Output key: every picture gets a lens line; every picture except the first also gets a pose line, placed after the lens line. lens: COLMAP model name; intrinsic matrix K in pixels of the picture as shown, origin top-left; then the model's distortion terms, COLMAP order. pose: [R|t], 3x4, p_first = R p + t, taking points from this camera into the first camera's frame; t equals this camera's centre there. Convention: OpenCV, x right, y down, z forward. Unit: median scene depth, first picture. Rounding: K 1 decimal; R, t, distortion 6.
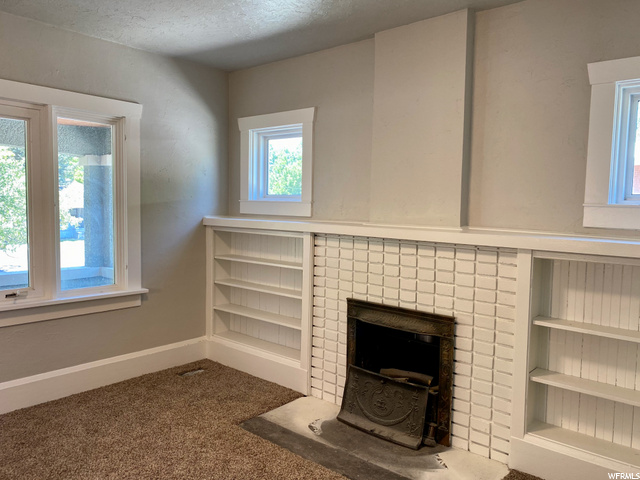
lens RADIAL K [[493.8, 0, 321.6], [0, 493.8, 236.2], [0, 0, 1]] dist [0.042294, -0.042423]
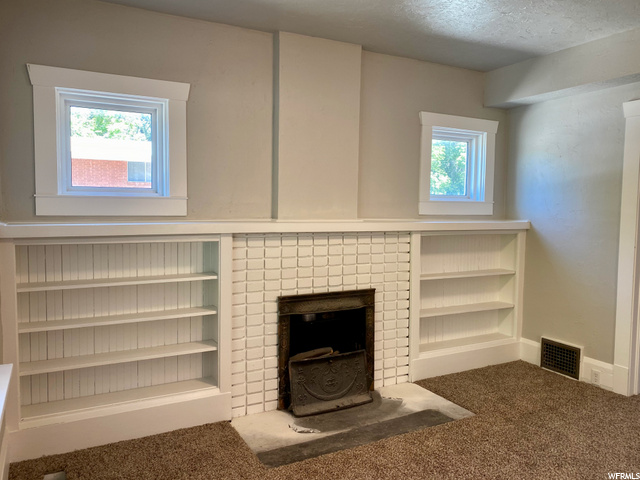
lens RADIAL K [[493.8, 0, 321.2], [0, 493.8, 236.4], [0, 0, 1]] dist [0.042294, -0.042423]
pose [[0.365174, -0.078527, 0.927621, -0.851227], [0.058320, 0.996409, 0.061391, -0.051474], [-0.929111, 0.031680, 0.368443, 0.579620]]
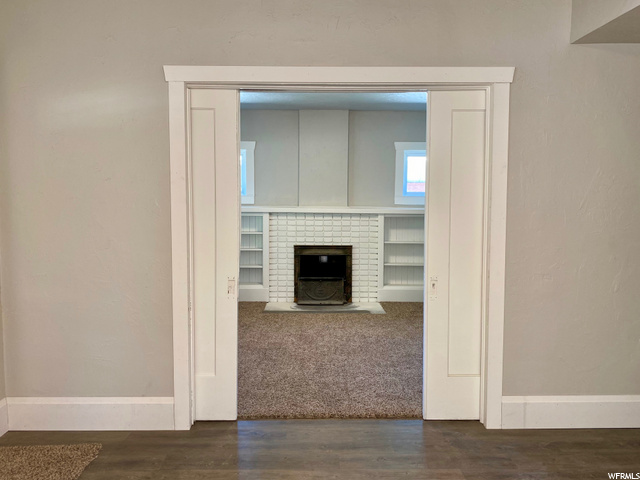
lens RADIAL K [[493.8, 0, 331.8], [0, 493.8, 235.3], [0, 0, 1]] dist [0.042294, -0.042423]
pose [[0.742923, -0.070720, 0.665631, -1.174513], [0.052254, 0.997496, 0.047658, 0.002087], [-0.667335, -0.000624, 0.744758, -0.569047]]
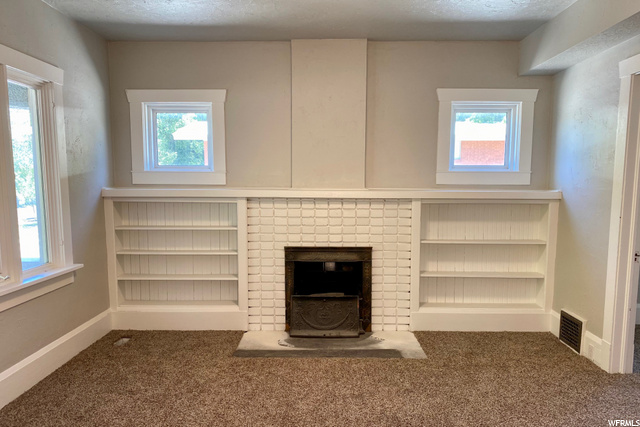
lens RADIAL K [[503.7, 0, 326.8], [0, 503.7, 237.6], [0, 0, 1]] dist [0.049669, -0.023859]
pose [[0.765610, -0.097890, 0.635813, -0.728468], [0.056472, 0.994766, 0.085153, -0.004115], [-0.640821, -0.029289, 0.767131, -0.086172]]
